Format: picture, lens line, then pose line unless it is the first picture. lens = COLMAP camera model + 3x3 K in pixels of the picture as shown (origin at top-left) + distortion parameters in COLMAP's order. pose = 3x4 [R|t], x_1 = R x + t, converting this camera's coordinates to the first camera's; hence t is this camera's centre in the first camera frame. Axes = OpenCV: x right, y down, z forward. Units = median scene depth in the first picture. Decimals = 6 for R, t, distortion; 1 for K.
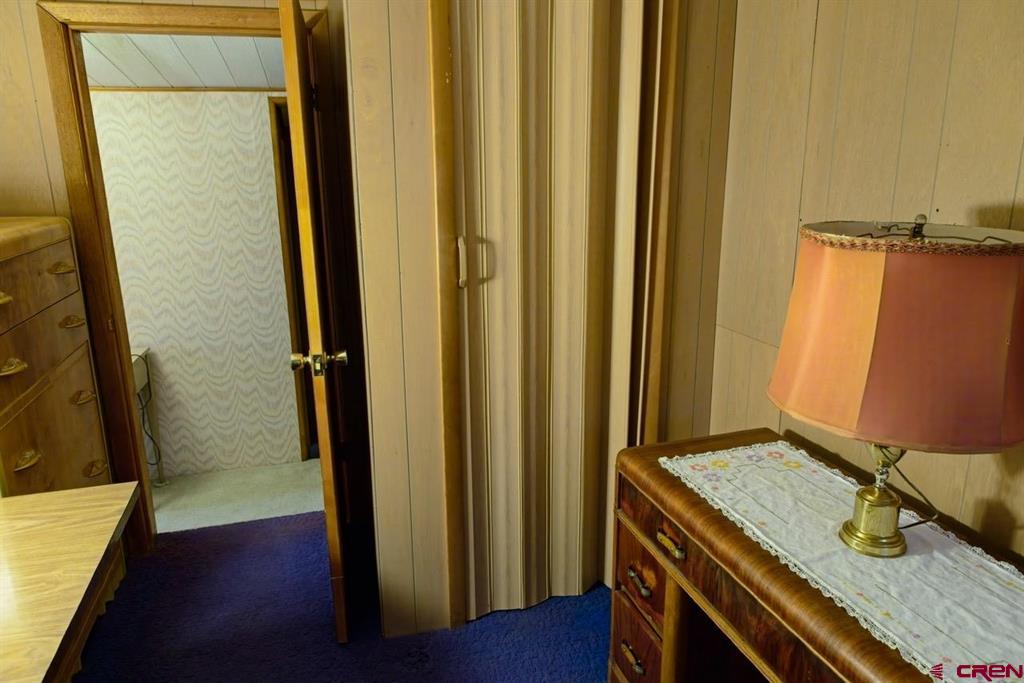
lens RADIAL K [[670.0, 0, 512.0], [0, 670.0, 341.5], [0, 0, 1]] dist [-0.058160, 0.042218]
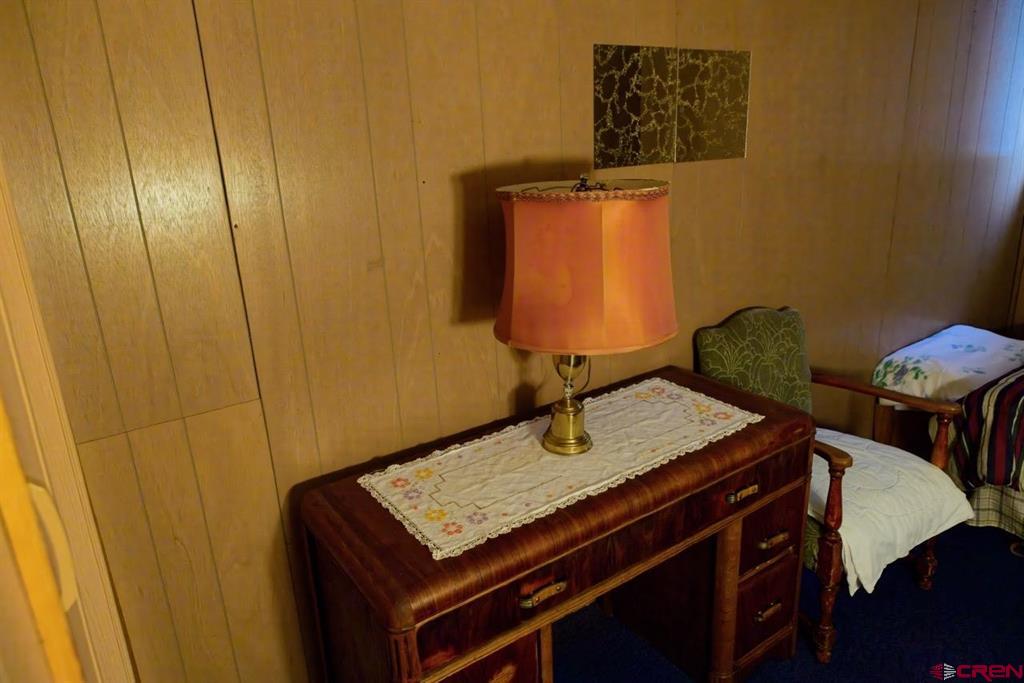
lens RADIAL K [[670.0, 0, 512.0], [0, 670.0, 341.5], [0, 0, 1]] dist [-0.058160, 0.042218]
pose [[-0.296547, -0.266153, 0.917182, -0.434692], [0.287543, 0.890934, 0.351505, -0.283796], [-0.910702, 0.367967, -0.187674, 1.078026]]
